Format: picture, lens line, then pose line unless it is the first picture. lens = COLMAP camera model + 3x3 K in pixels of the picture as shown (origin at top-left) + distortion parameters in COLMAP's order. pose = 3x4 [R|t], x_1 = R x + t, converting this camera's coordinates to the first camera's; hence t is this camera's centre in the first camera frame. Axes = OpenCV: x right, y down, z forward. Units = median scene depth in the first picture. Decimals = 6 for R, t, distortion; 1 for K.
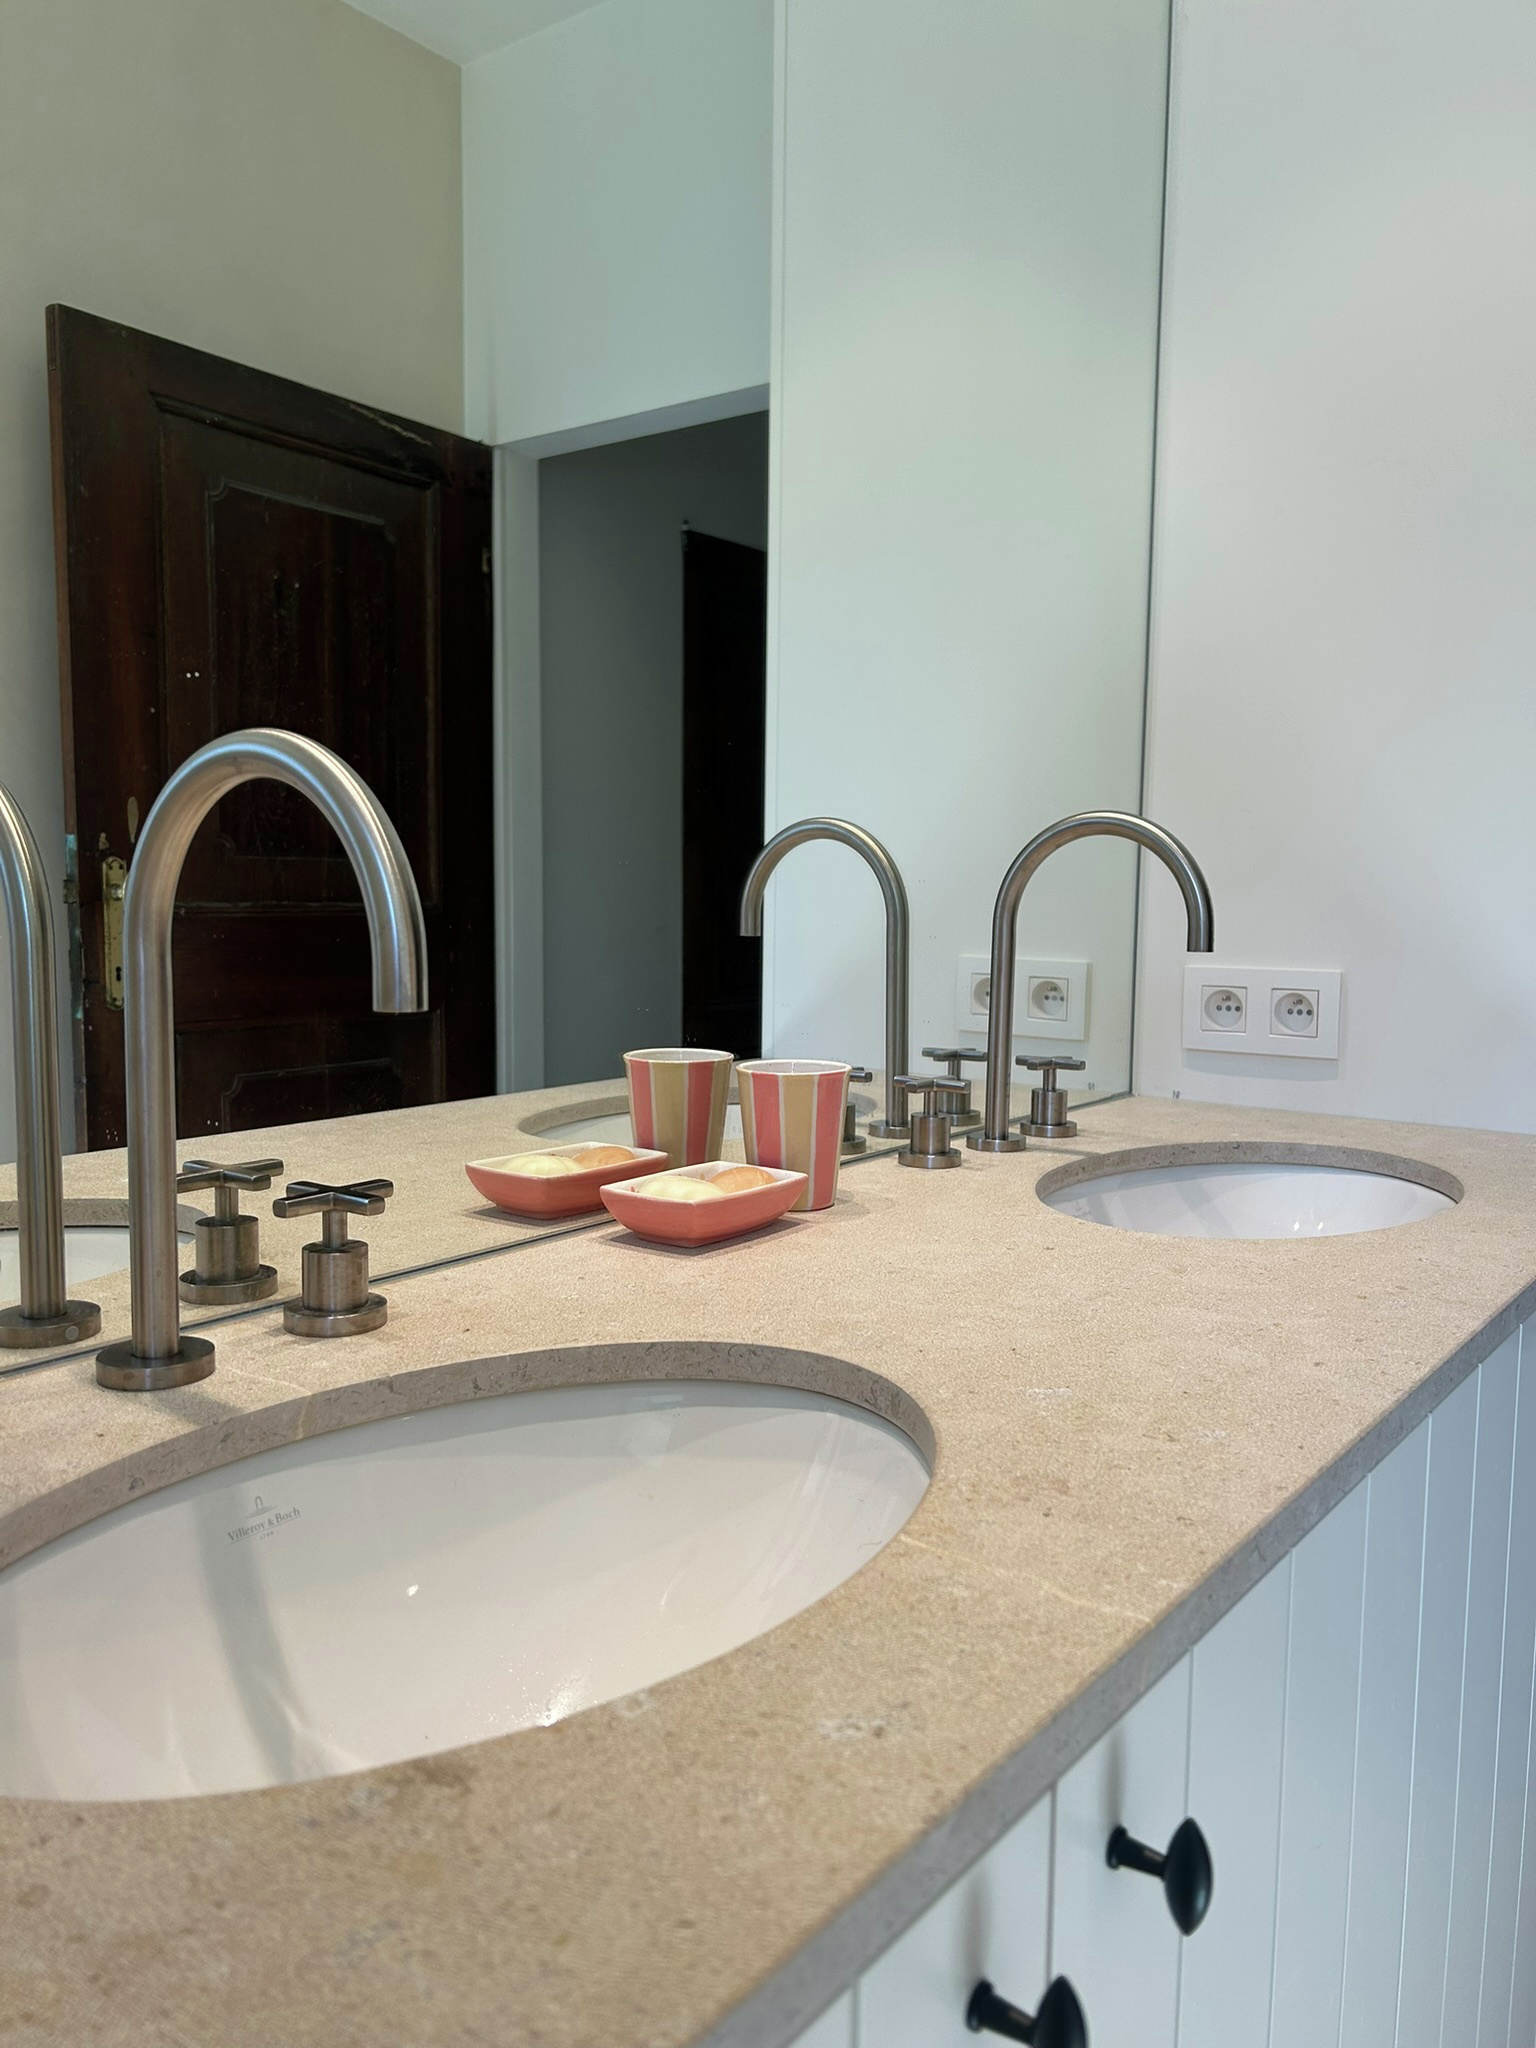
lens RADIAL K [[1548.9, 0, 768.0], [0, 1548.9, 1024.0], [0, 0, 1]] dist [-0.027594, -0.001548]
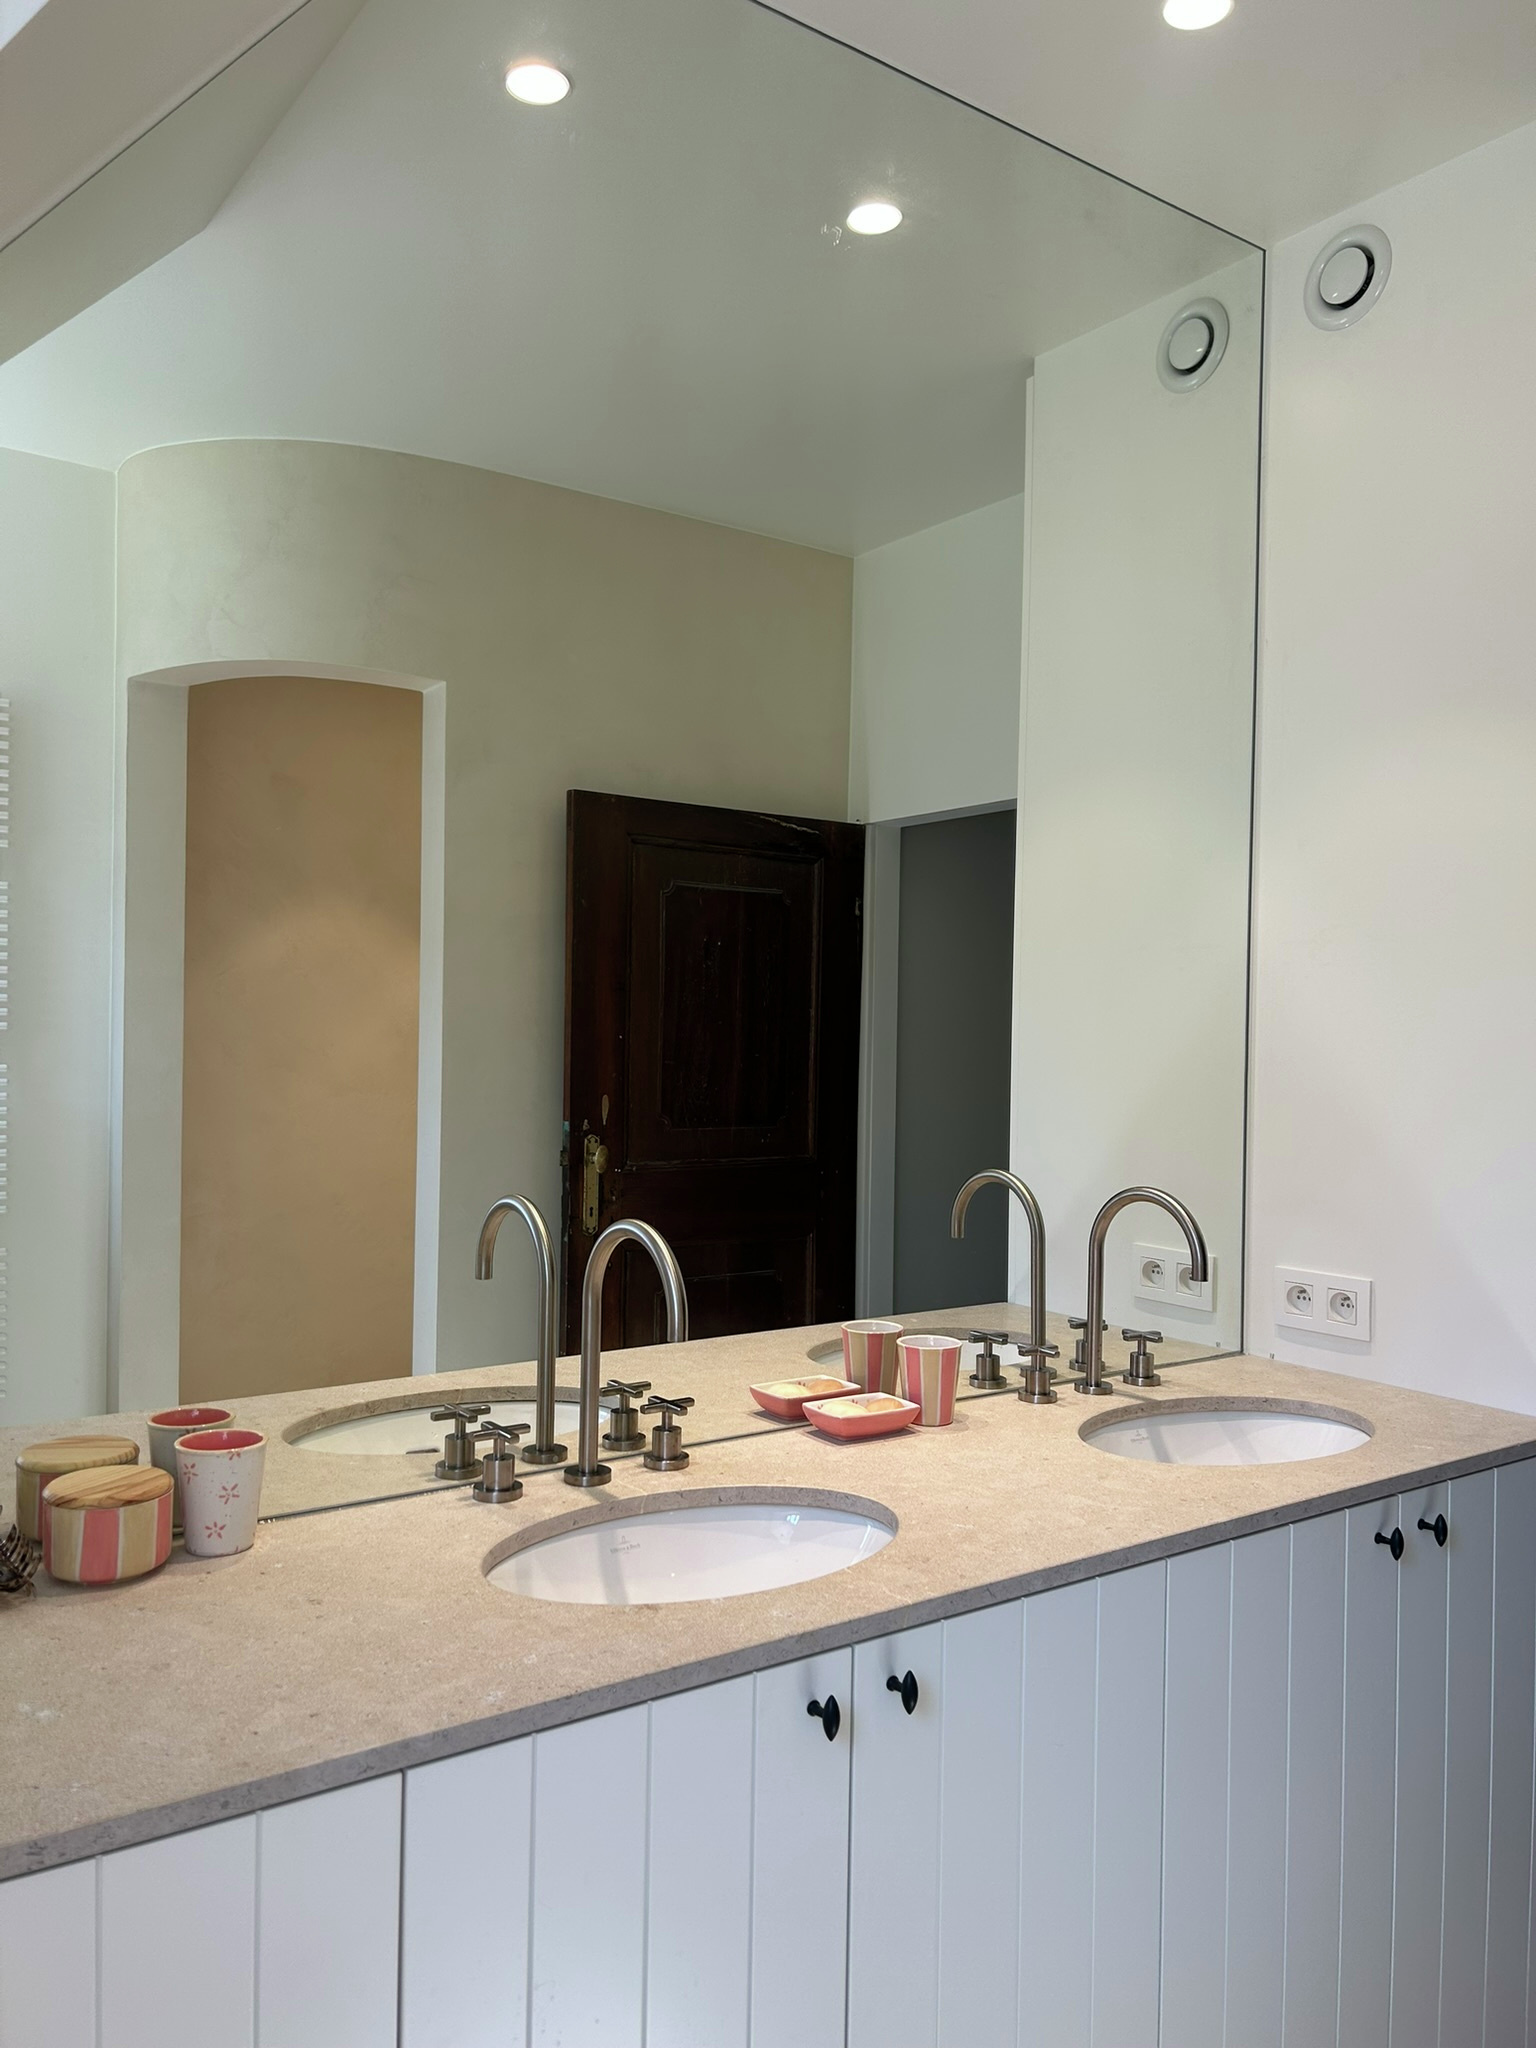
lens RADIAL K [[1548.9, 0, 768.0], [0, 1548.9, 1024.0], [0, 0, 1]] dist [-0.027594, -0.001548]
pose [[0.956996, 0.010977, -0.289892, 0.397586], [-0.040020, 0.994725, -0.094447, -0.184526], [0.287326, 0.101987, 0.952388, -0.903397]]
